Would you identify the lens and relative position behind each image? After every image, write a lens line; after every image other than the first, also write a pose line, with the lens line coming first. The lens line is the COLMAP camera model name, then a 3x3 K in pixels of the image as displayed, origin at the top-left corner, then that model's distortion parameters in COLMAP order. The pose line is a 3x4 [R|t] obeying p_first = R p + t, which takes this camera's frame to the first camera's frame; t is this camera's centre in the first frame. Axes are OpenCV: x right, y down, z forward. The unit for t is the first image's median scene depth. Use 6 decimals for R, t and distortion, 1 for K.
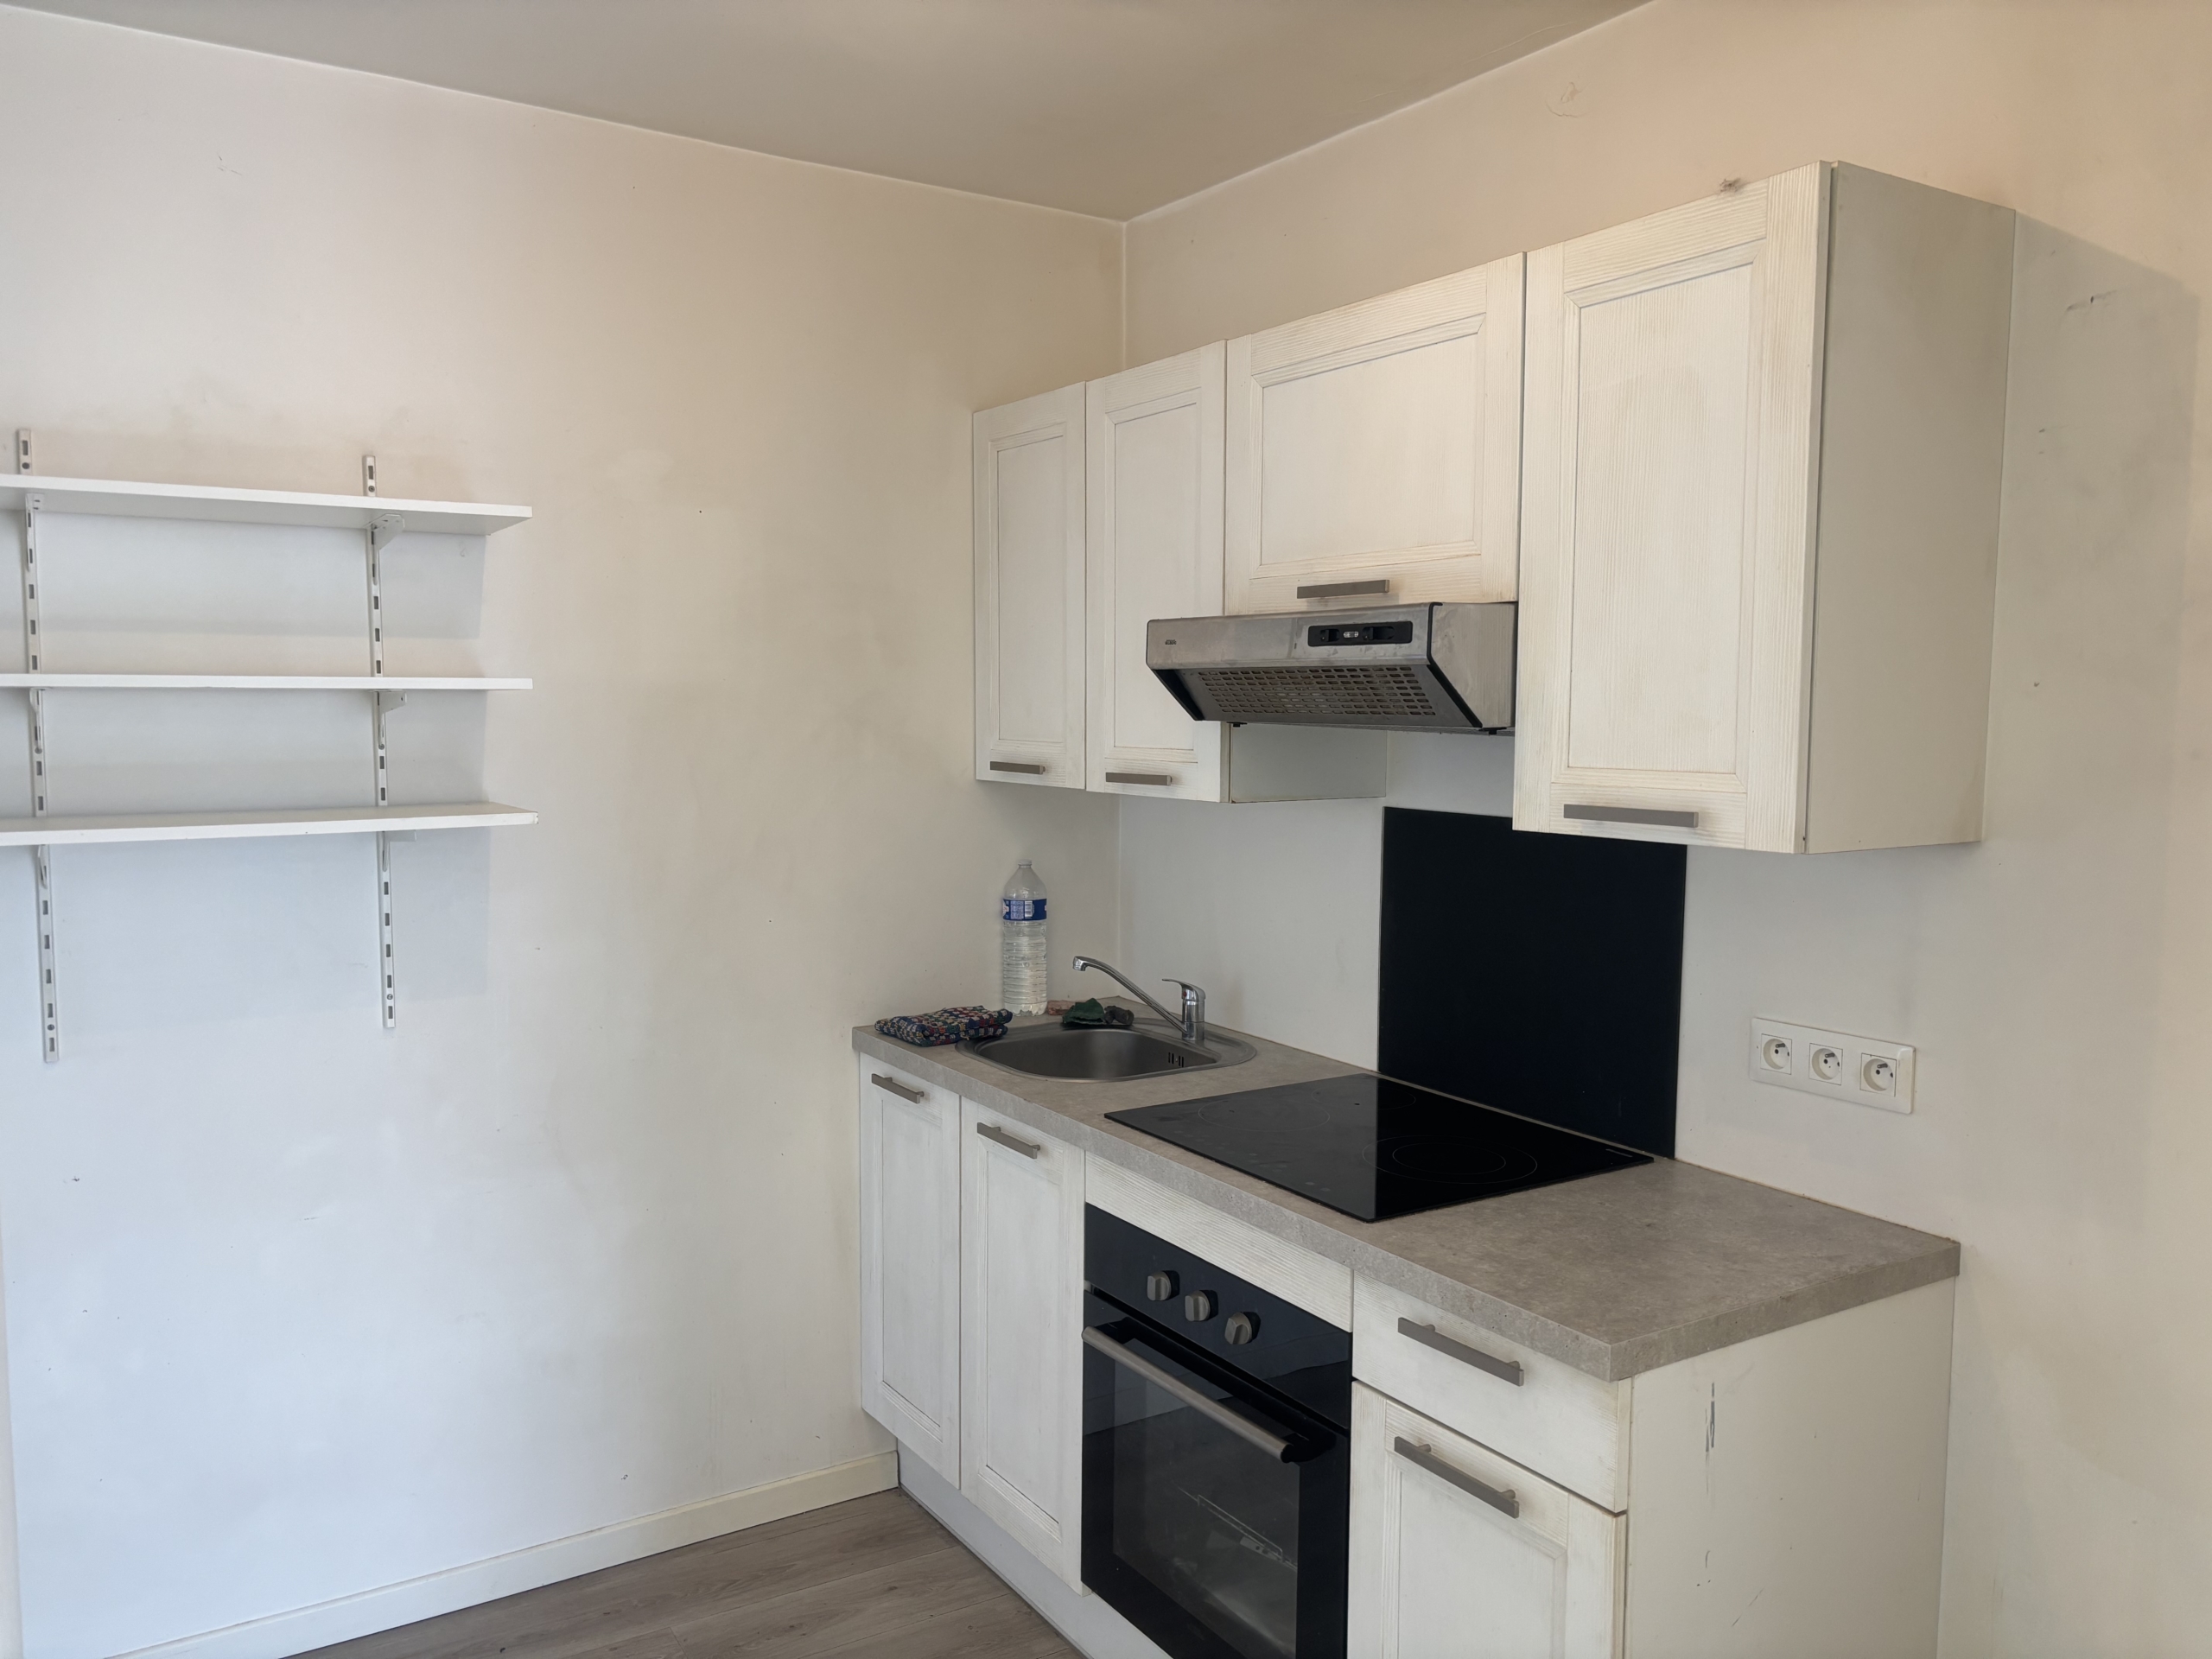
lens RADIAL K [[1660.7, 0, 1102.9], [0, 1660.7, 850.0], [0, 0, 1]] dist [0.008262, 0.000860]
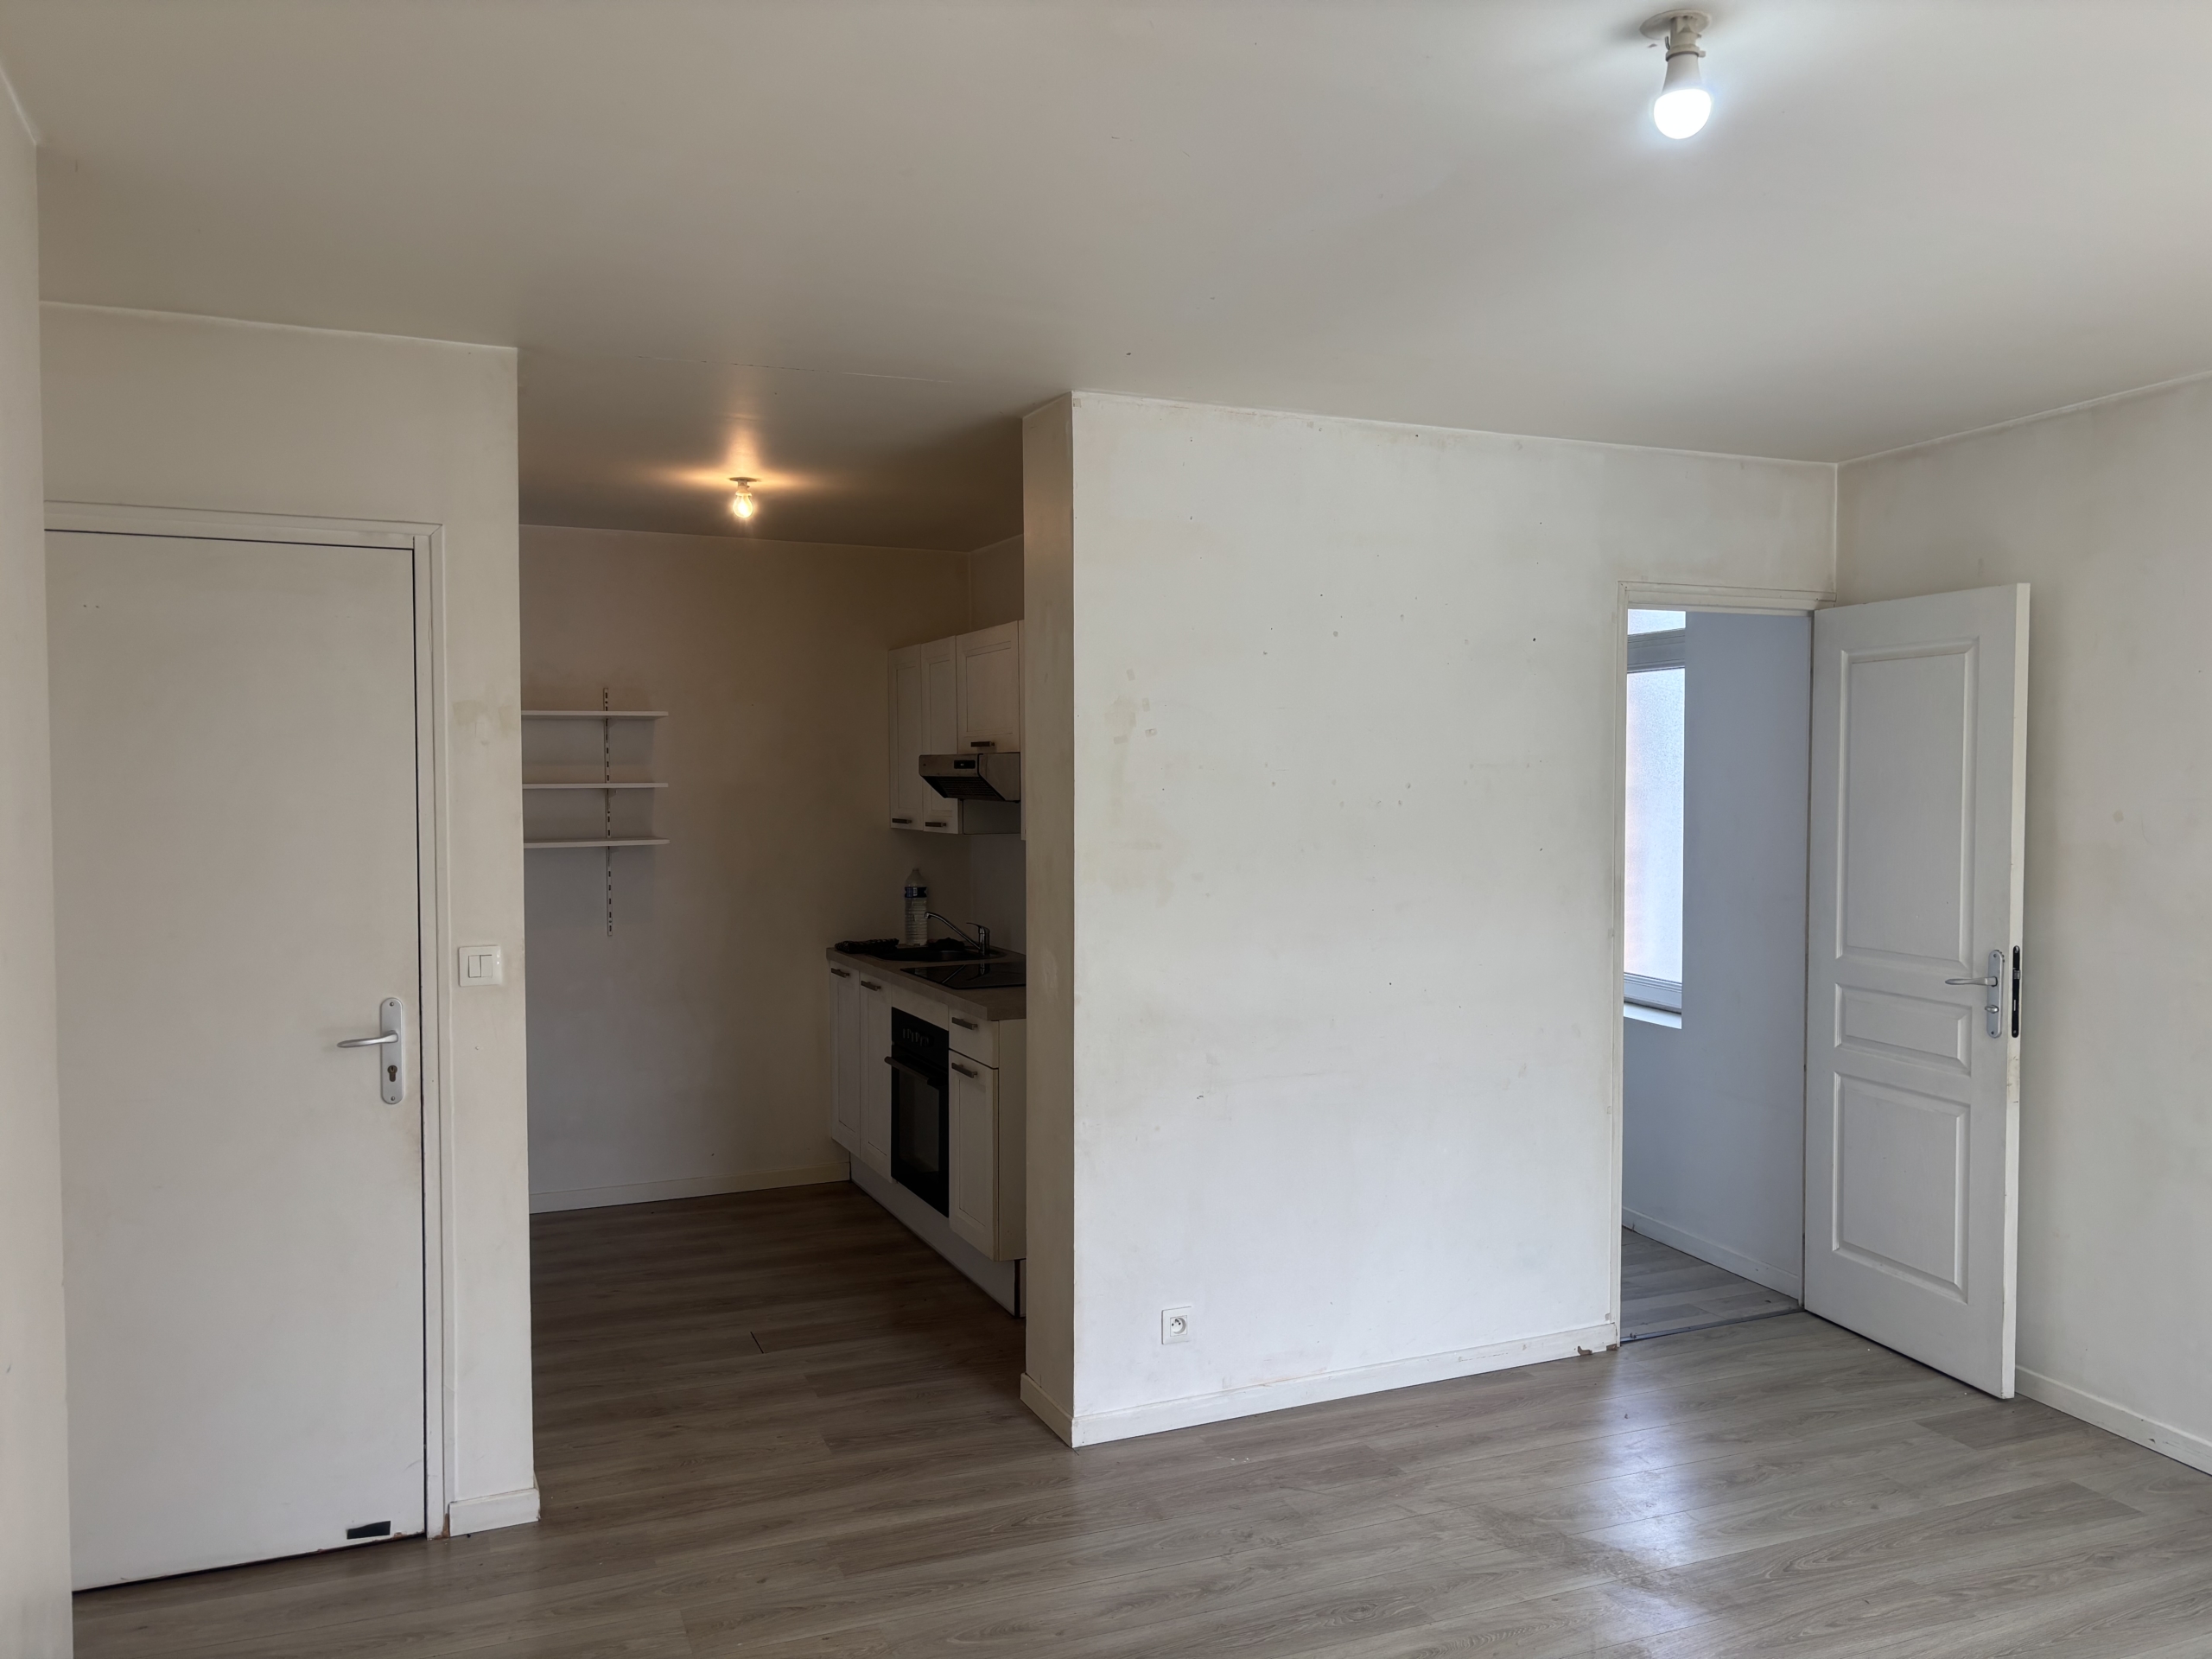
lens RADIAL K [[1660.7, 0, 1102.9], [0, 1660.7, 850.0], [0, 0, 1]] dist [0.008262, 0.000860]
pose [[0.989409, -0.003011, -0.145121, 0.584984], [-0.003739, 0.998924, -0.046216, 0.094919], [0.145104, 0.046269, 0.988334, -1.188850]]
